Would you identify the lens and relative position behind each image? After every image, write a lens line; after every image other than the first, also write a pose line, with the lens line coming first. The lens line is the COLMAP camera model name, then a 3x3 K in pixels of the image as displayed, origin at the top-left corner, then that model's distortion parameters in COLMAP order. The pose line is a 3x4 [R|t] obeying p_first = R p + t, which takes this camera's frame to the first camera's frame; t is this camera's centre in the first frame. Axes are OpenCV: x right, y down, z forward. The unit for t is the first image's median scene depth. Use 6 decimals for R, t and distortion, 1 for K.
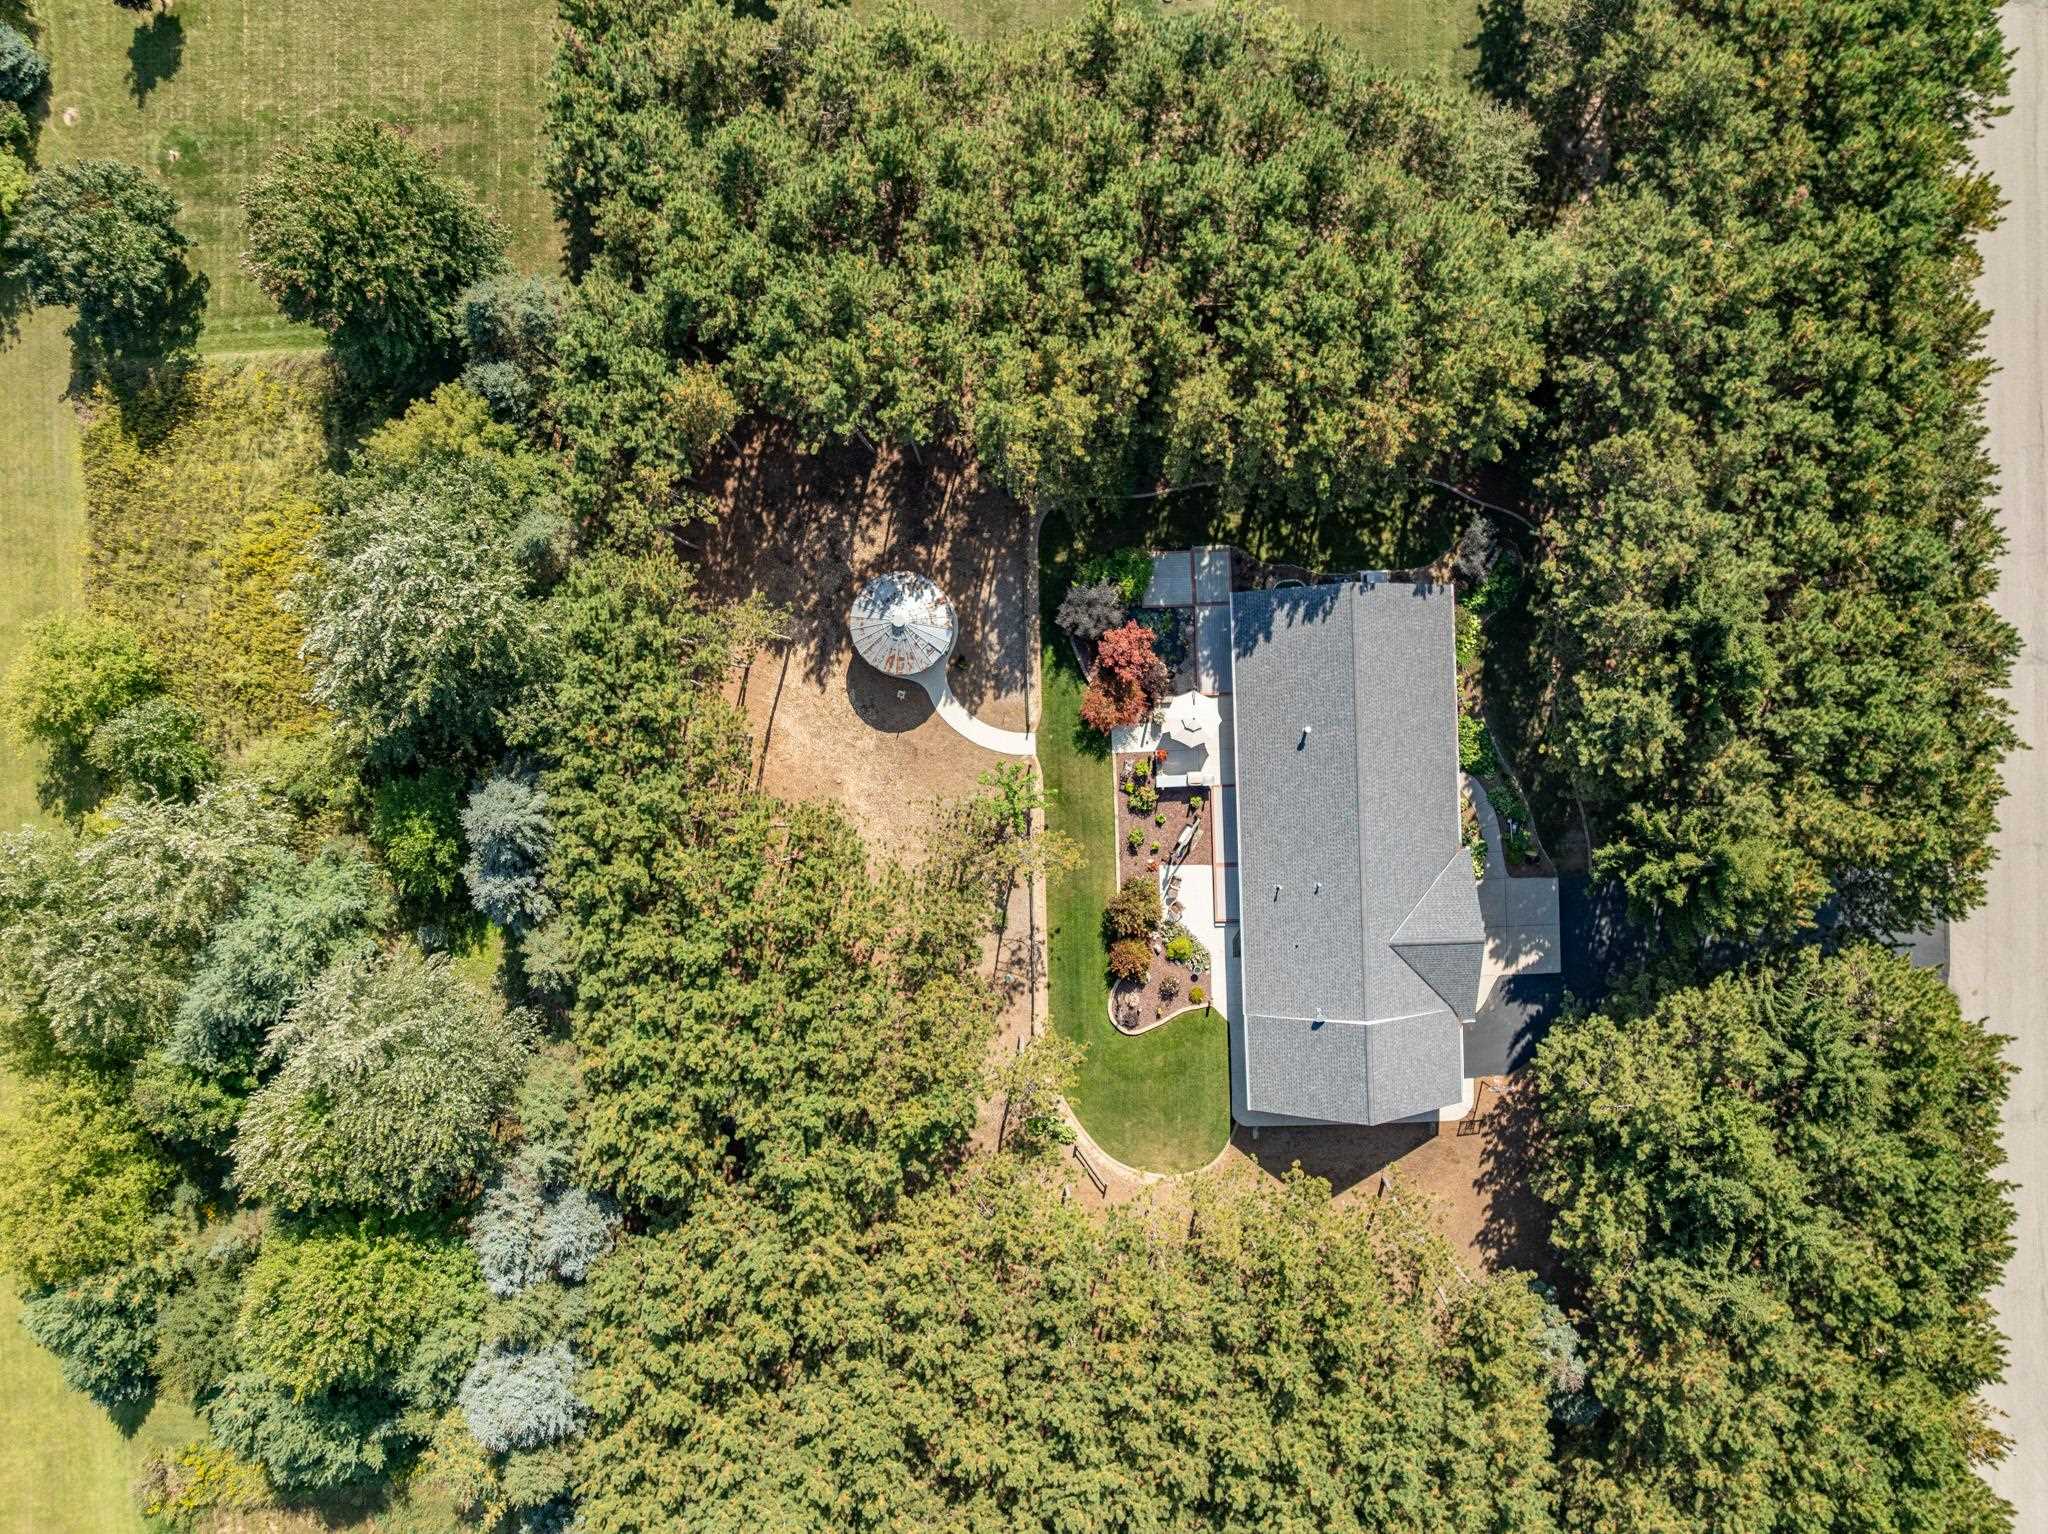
lens RADIAL K [[1443.2, 0, 1024.0], [0, 1443.2, 767.0], [0, 0, 1]] dist [-0.034591, 0.006897]
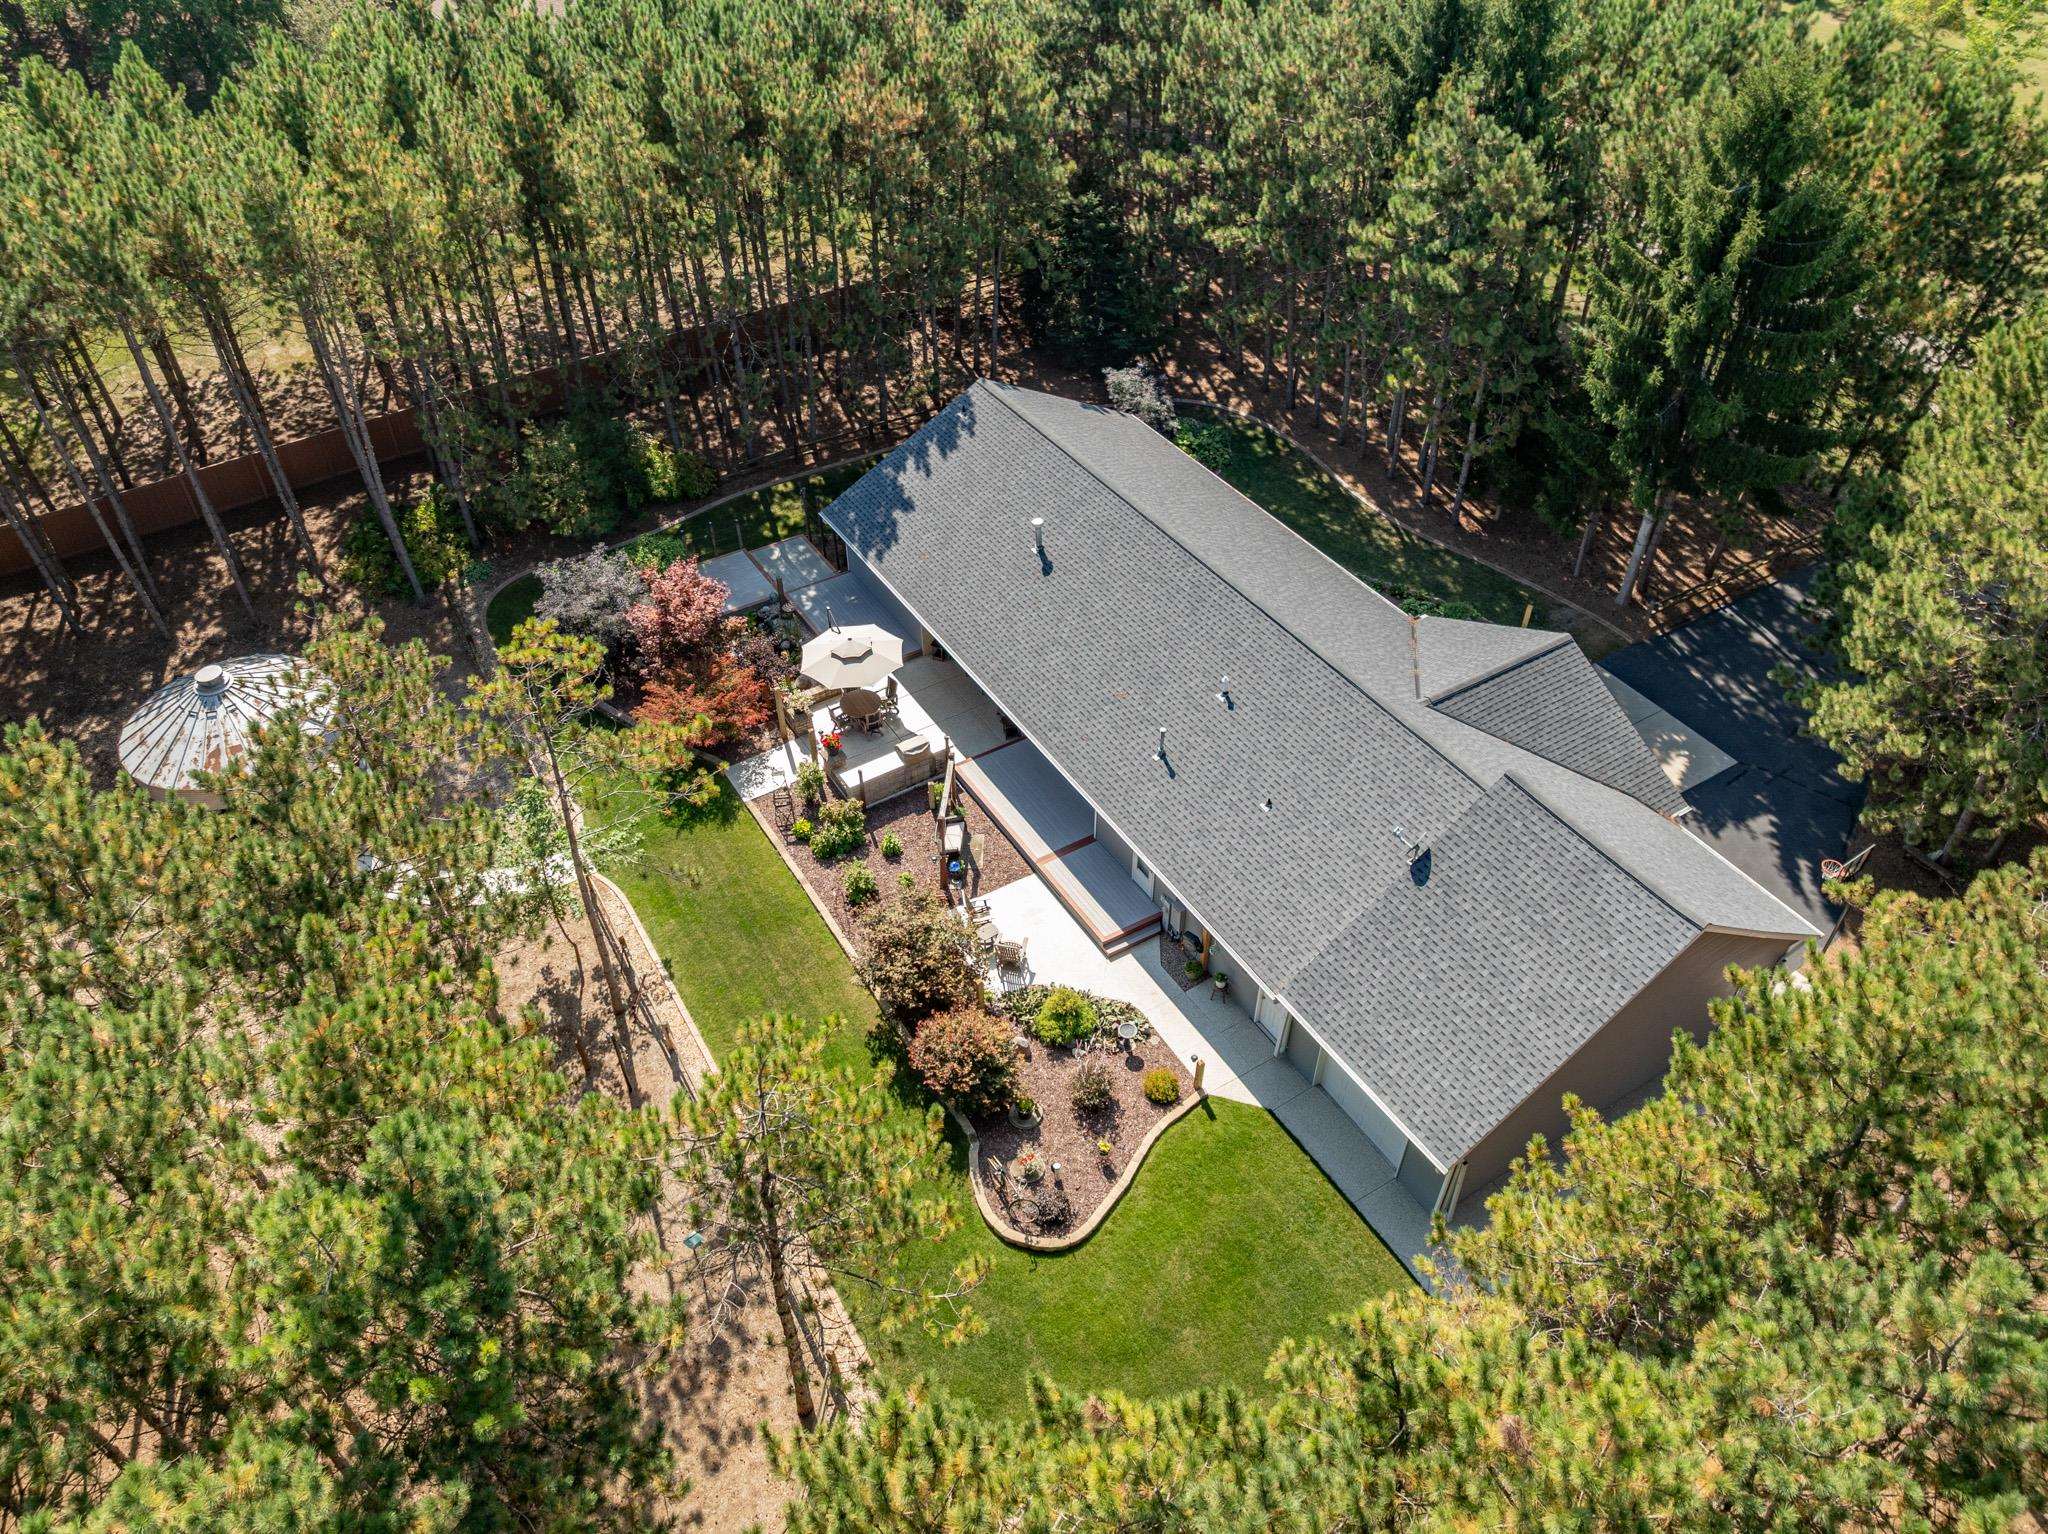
lens RADIAL K [[1443.2, 0, 1024.0], [0, 1443.2, 767.0], [0, 0, 1]] dist [-0.034591, 0.006897]
pose [[0.872035, -0.334119, 0.357659, -0.027751], [0.489380, 0.583362, -0.648226, 0.348144], [0.007940, 0.740306, 0.672223, 0.660956]]
